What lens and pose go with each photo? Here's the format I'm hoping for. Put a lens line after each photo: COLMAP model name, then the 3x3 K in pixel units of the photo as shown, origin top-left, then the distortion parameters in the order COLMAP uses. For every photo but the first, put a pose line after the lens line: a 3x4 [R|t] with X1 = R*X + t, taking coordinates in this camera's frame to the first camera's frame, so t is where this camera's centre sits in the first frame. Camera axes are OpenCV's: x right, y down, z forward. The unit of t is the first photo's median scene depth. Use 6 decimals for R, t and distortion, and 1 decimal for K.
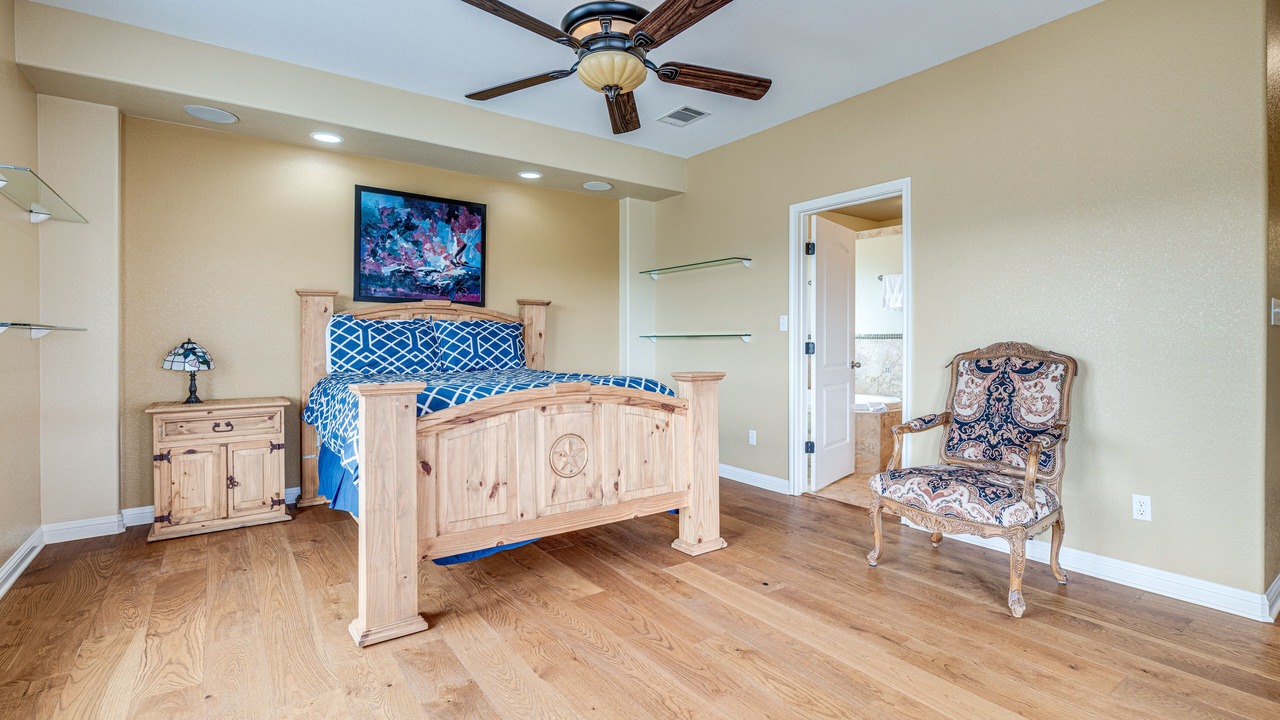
lens RADIAL K [[586.7, 0, 641.6], [0, 586.7, 357.8], [0, 0, 1]] dist [-0.002813, -0.000728]
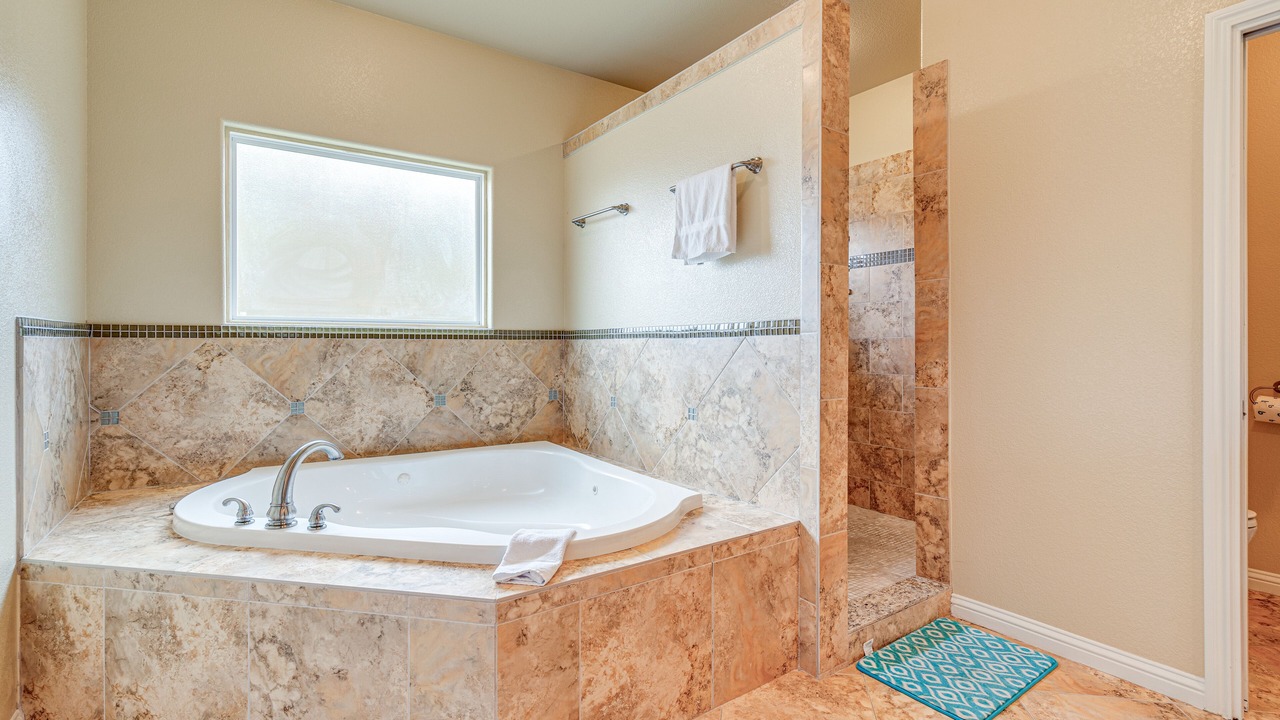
lens RADIAL K [[586.7, 0, 641.6], [0, 586.7, 357.8], [0, 0, 1]] dist [-0.002813, -0.000728]
pose [[0.999796, -0.001813, -0.020131, 0.396766], [0.001556, 0.999917, -0.012800, -0.012848], [0.020153, 0.012766, 0.999715, 0.595745]]
